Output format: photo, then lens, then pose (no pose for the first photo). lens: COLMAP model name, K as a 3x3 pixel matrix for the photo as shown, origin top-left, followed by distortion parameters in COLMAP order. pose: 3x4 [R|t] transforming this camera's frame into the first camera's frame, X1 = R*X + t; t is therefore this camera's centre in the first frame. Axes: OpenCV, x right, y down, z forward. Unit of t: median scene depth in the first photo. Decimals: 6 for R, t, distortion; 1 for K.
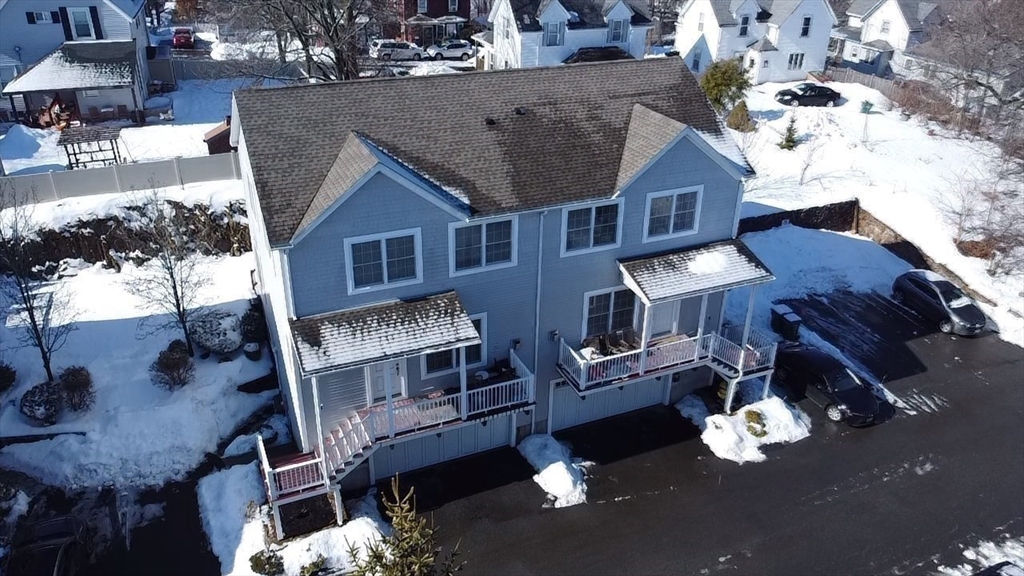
lens RADIAL K [[771.9, 0, 512.0], [0, 771.9, 288.0], [0, 0, 1]] dist [0.003461, -0.002822]
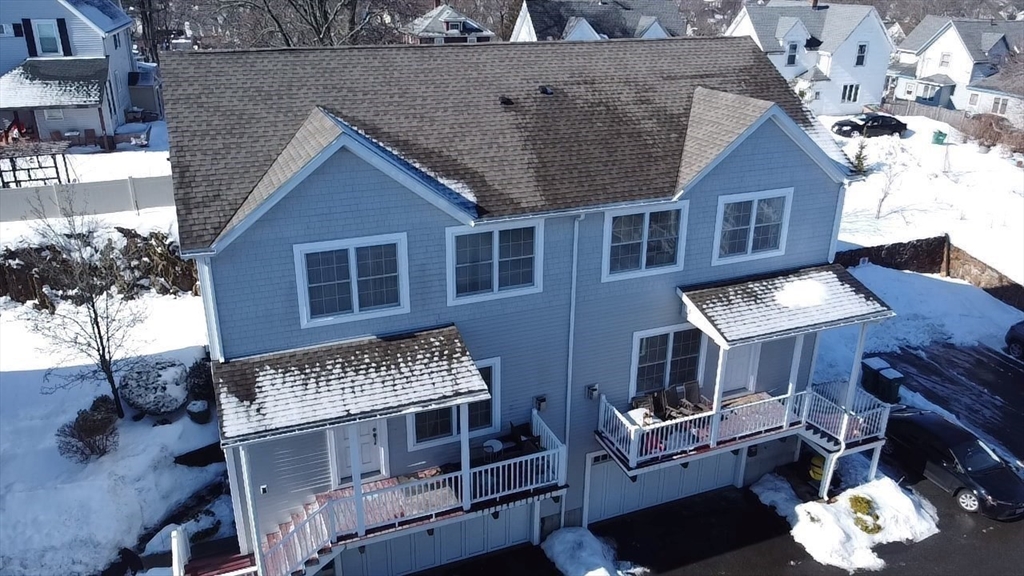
lens RADIAL K [[771.3, 0, 512.0], [0, 771.3, 288.0], [0, 0, 1]] dist [-0.003807, -0.001894]
pose [[0.999622, 0.002450, -0.027400, -0.001773], [-0.004847, 0.996129, -0.087767, 0.028134], [0.027079, 0.087867, 0.995764, 0.257962]]
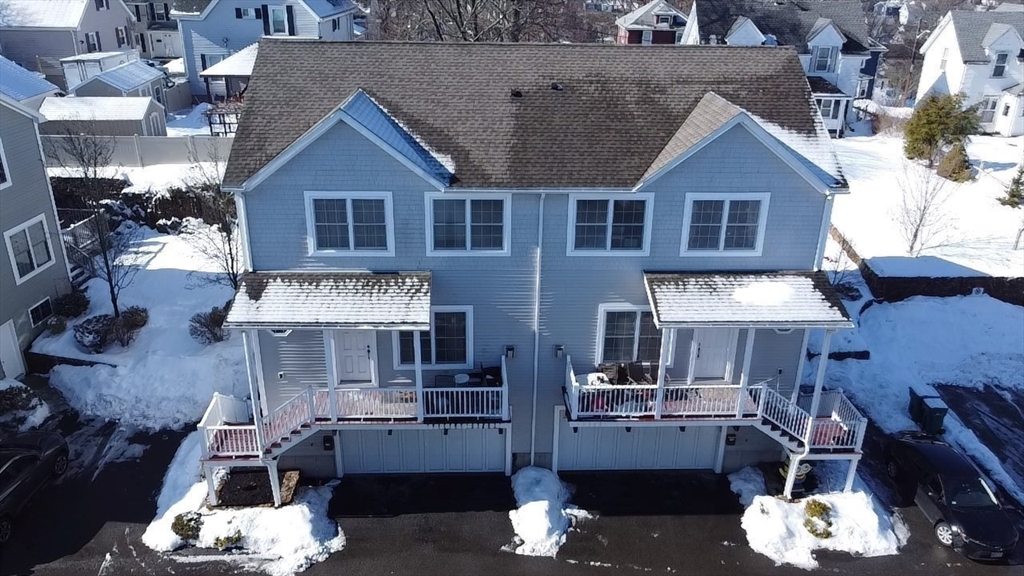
lens RADIAL K [[771.9, 0, 512.0], [0, 771.9, 288.0], [0, 0, 1]] dist [0.003461, -0.002822]
pose [[0.930664, 0.144258, -0.336234, 0.276561], [-0.169114, 0.984537, -0.045686, 0.040916], [0.324444, 0.099380, 0.940670, 0.181726]]
